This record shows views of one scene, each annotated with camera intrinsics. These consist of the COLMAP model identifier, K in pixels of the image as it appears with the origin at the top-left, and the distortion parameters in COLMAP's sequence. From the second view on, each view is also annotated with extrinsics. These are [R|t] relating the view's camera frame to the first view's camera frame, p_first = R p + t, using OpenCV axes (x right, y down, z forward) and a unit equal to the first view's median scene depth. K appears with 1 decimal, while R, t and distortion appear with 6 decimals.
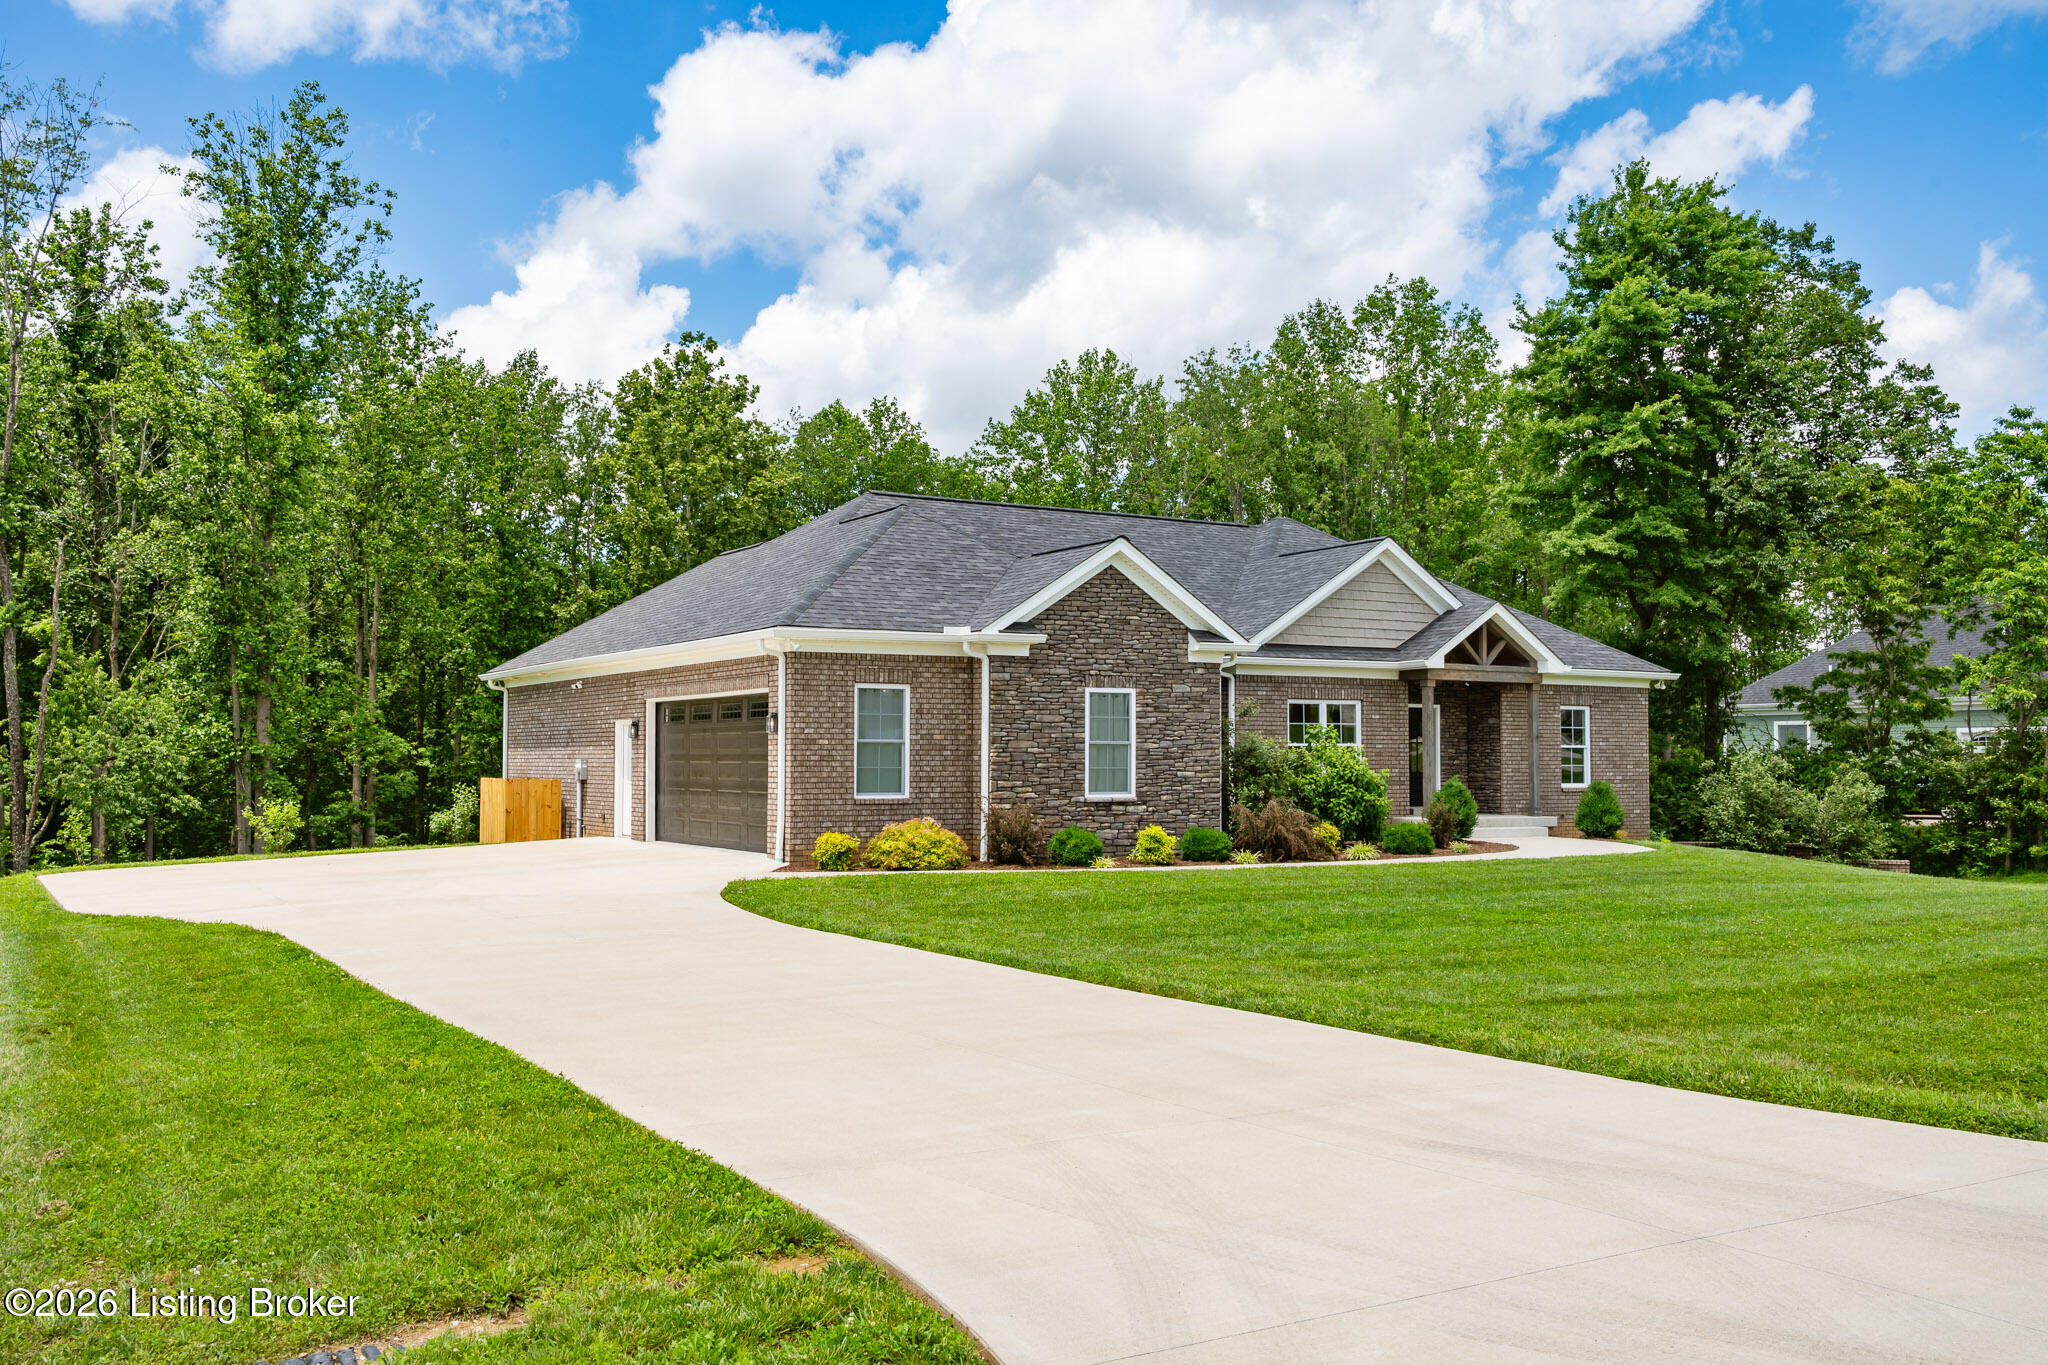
lens RADIAL K [[1790.7, 0, 1023.4], [0, 1790.7, 679.2], [0, 0, 1]] dist [0.002875, 0.000197]
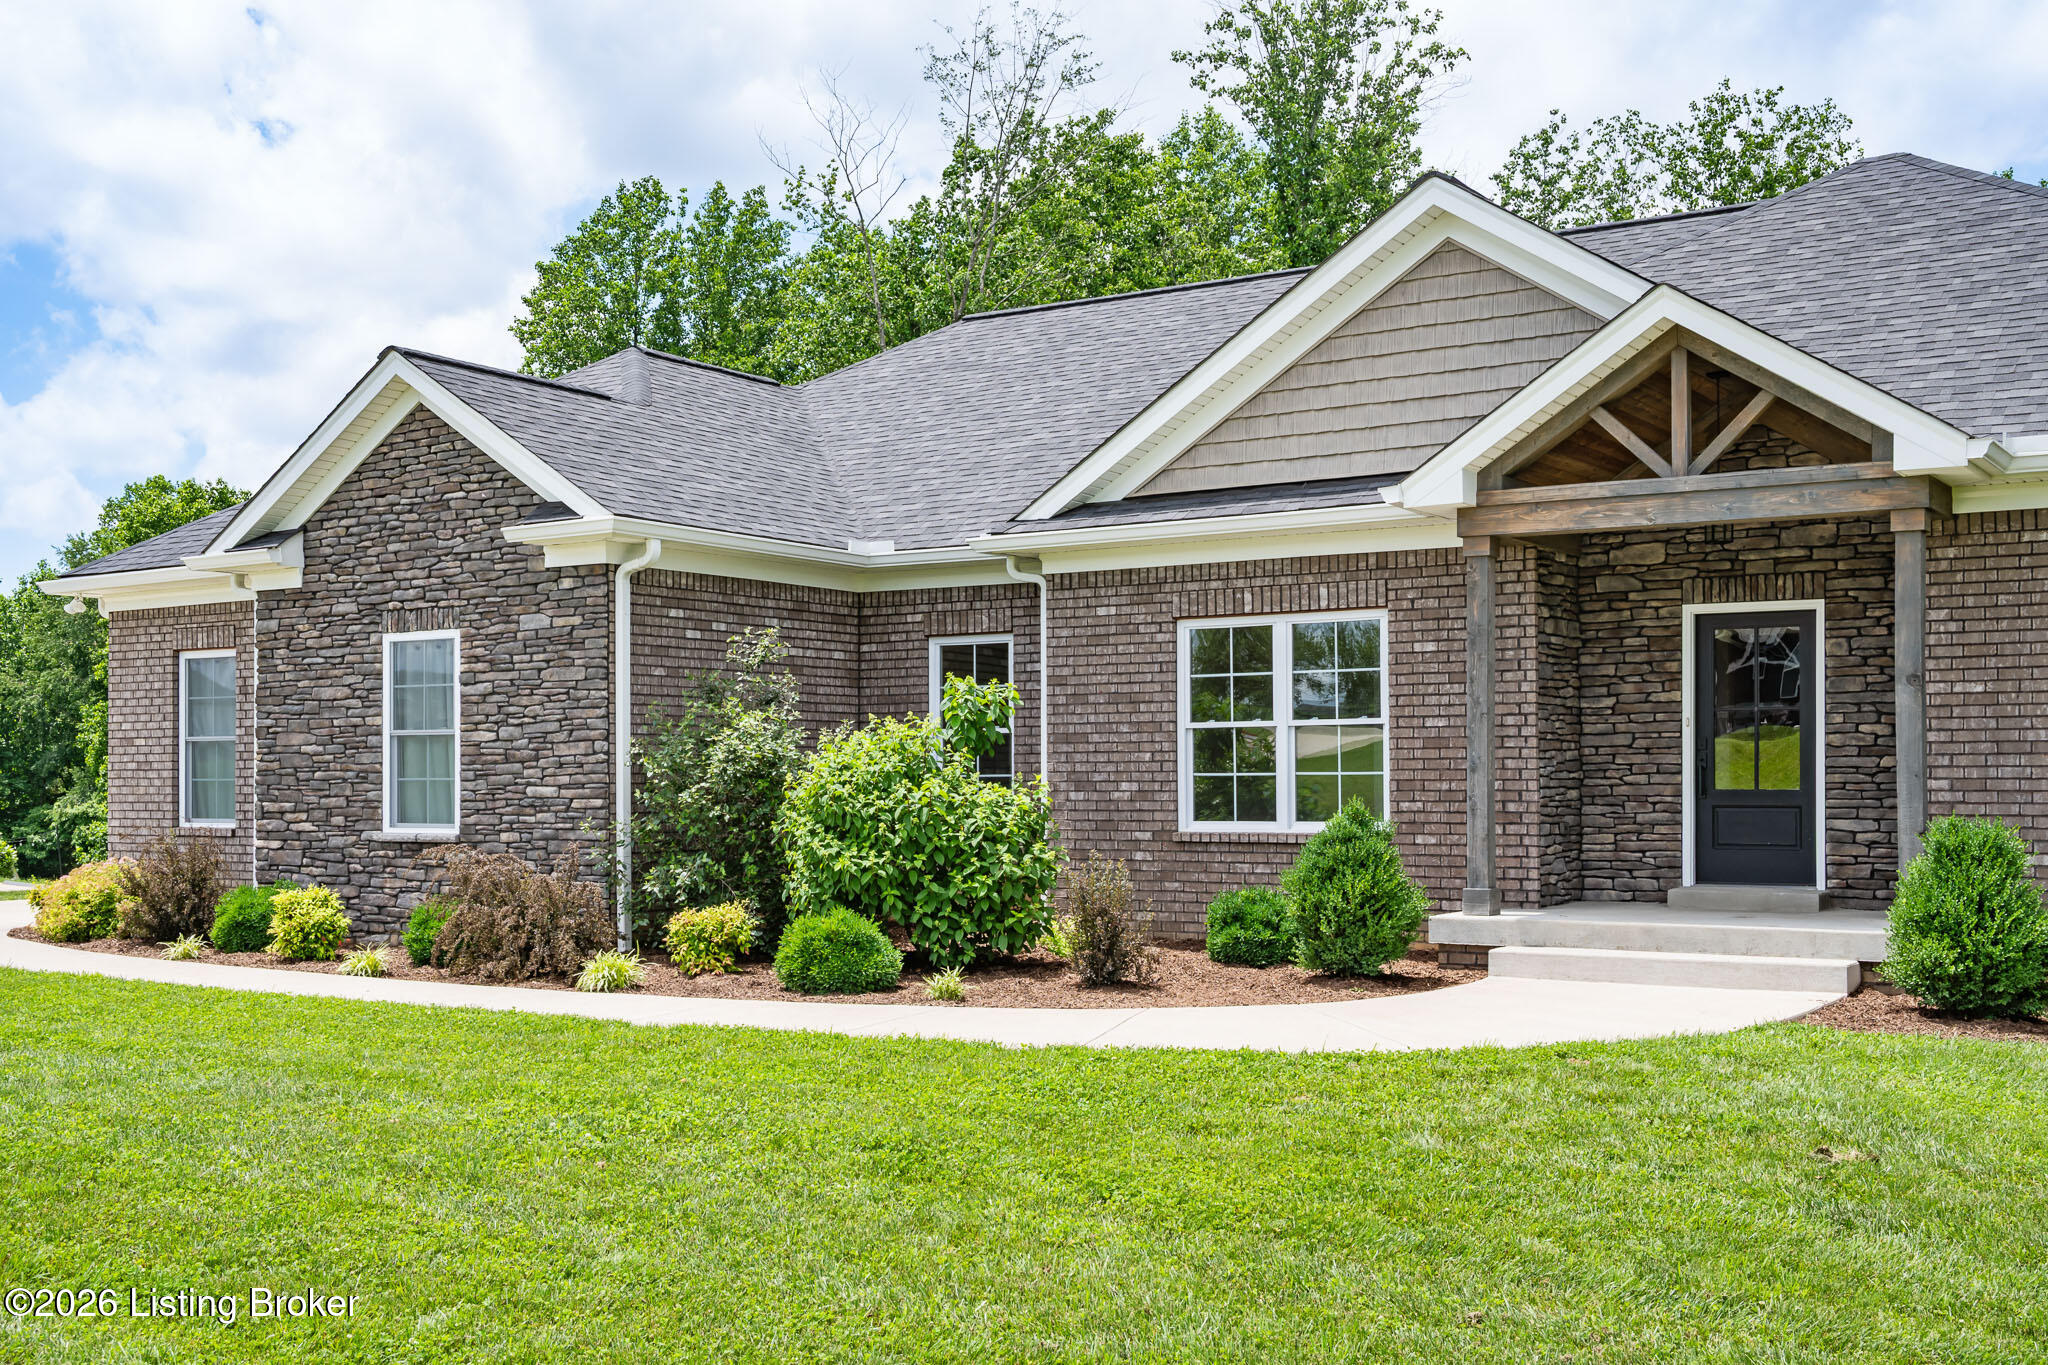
lens RADIAL K [[2267.8, 0, 1023.5], [0, 2267.8, 689.0], [0, 0, 1]] dist [0.011263, 0.000000]
pose [[0.410589, -0.043179, -0.910798, 0.742591], [0.042099, 0.998711, -0.028369, 0.049109], [0.910848, -0.026696, 0.411877, 0.878384]]
